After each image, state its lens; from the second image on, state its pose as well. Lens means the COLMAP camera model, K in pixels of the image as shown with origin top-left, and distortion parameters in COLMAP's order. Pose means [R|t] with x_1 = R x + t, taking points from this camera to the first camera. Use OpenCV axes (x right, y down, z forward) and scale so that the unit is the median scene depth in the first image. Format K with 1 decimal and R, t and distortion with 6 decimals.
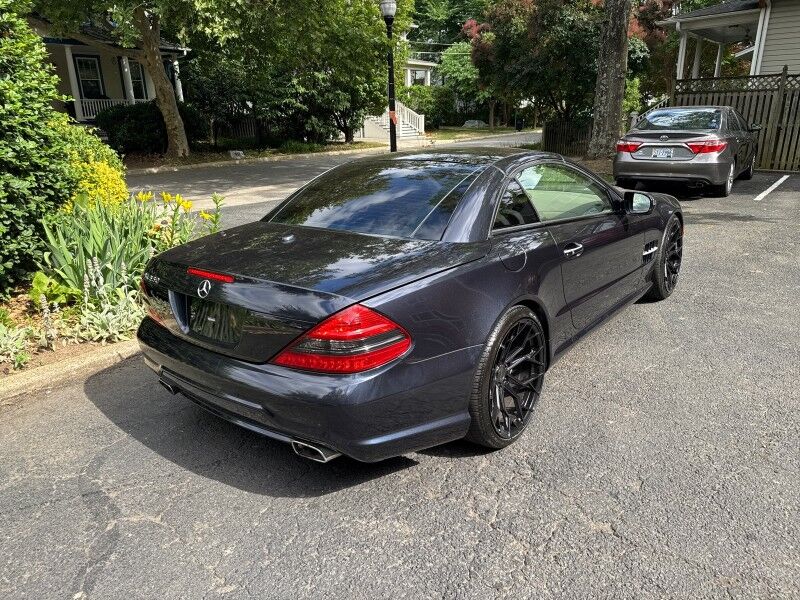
lens RADIAL K [[576.1, 0, 400.0], [0, 576.1, 300.0], [0, 0, 1]] dist [-0.005256, -0.007913]
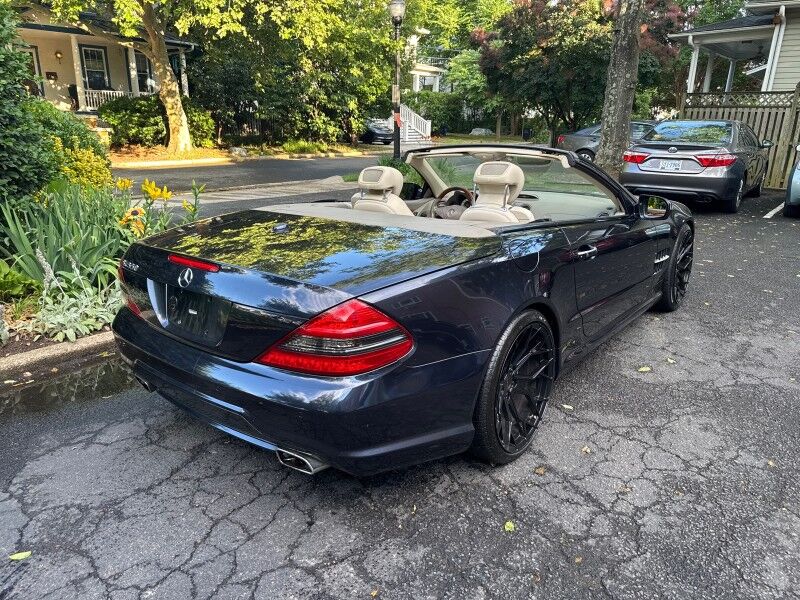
lens RADIAL K [[577.1, 0, 400.0], [0, 577.1, 300.0], [0, 0, 1]] dist [0.000786, -0.005179]
pose [[0.999281, 0.037918, -0.000632, 0.000572], [-0.037923, 0.999232, -0.009830, 0.001467], [0.000259, 0.009847, 0.999951, 0.009596]]
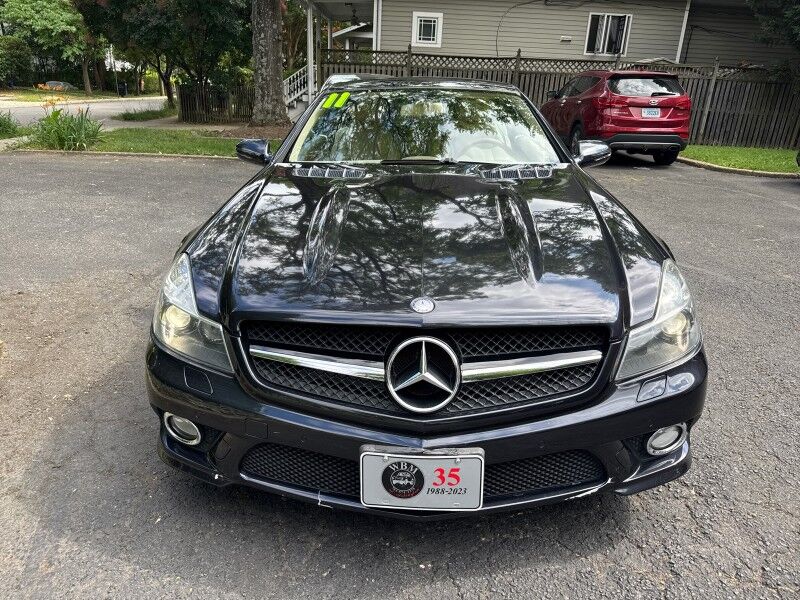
lens RADIAL K [[577.1, 0, 400.0], [0, 577.1, 300.0], [0, 0, 1]] dist [0.000786, -0.005179]
pose [[0.788972, -0.159793, 0.593287, -0.103454], [0.133629, 0.987103, 0.088156, -0.013287], [-0.599722, 0.009728, 0.800149, 0.103260]]
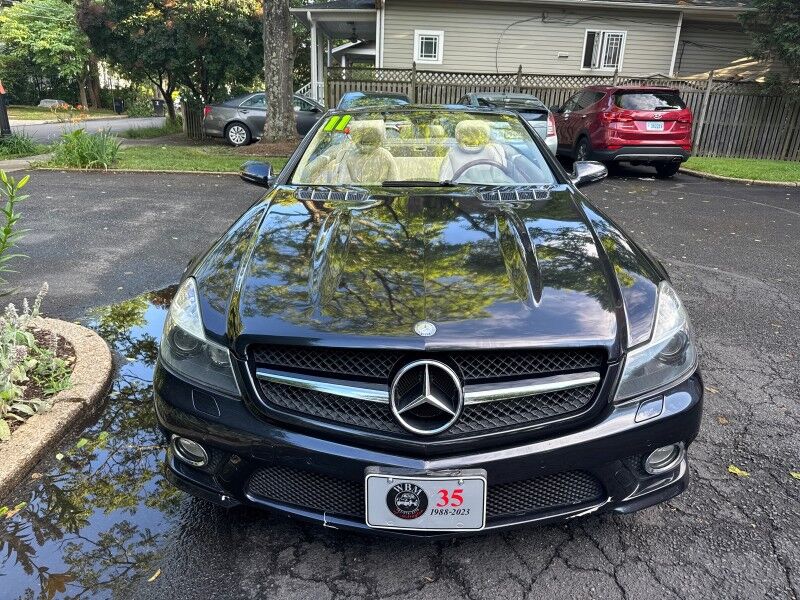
lens RADIAL K [[577.1, 0, 400.0], [0, 577.1, 300.0], [0, 0, 1]] dist [0.000786, -0.005179]
pose [[0.776180, -0.158635, 0.610229, -0.148066], [0.147372, 0.986668, 0.069045, -0.015940], [-0.613047, 0.036340, 0.789211, 0.108120]]
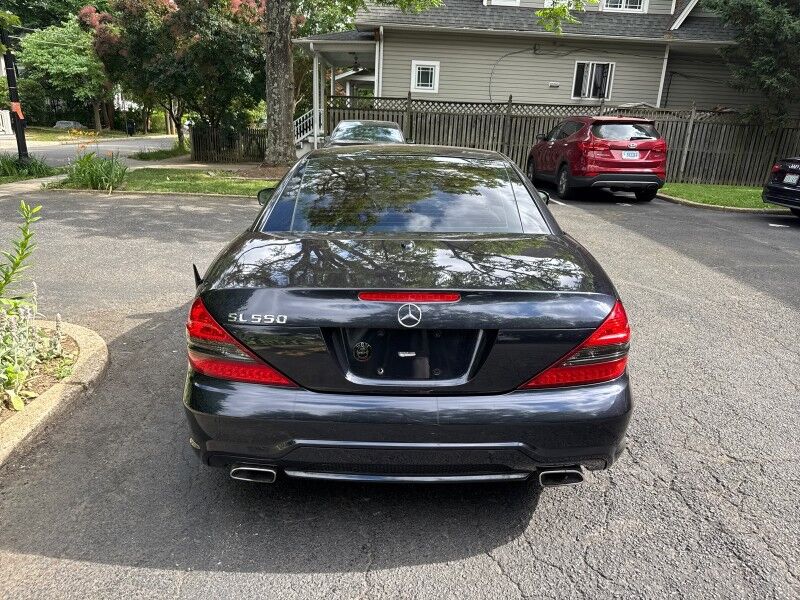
lens RADIAL K [[568.6, 0, 401.4], [0, 568.6, 300.7], [0, 0, 1]] dist [0.036177, -0.043856]
pose [[0.783922, -0.130239, 0.607046, -0.145200], [0.137072, 0.989929, 0.035375, -0.010812], [-0.605540, 0.055478, 0.793879, 0.064068]]
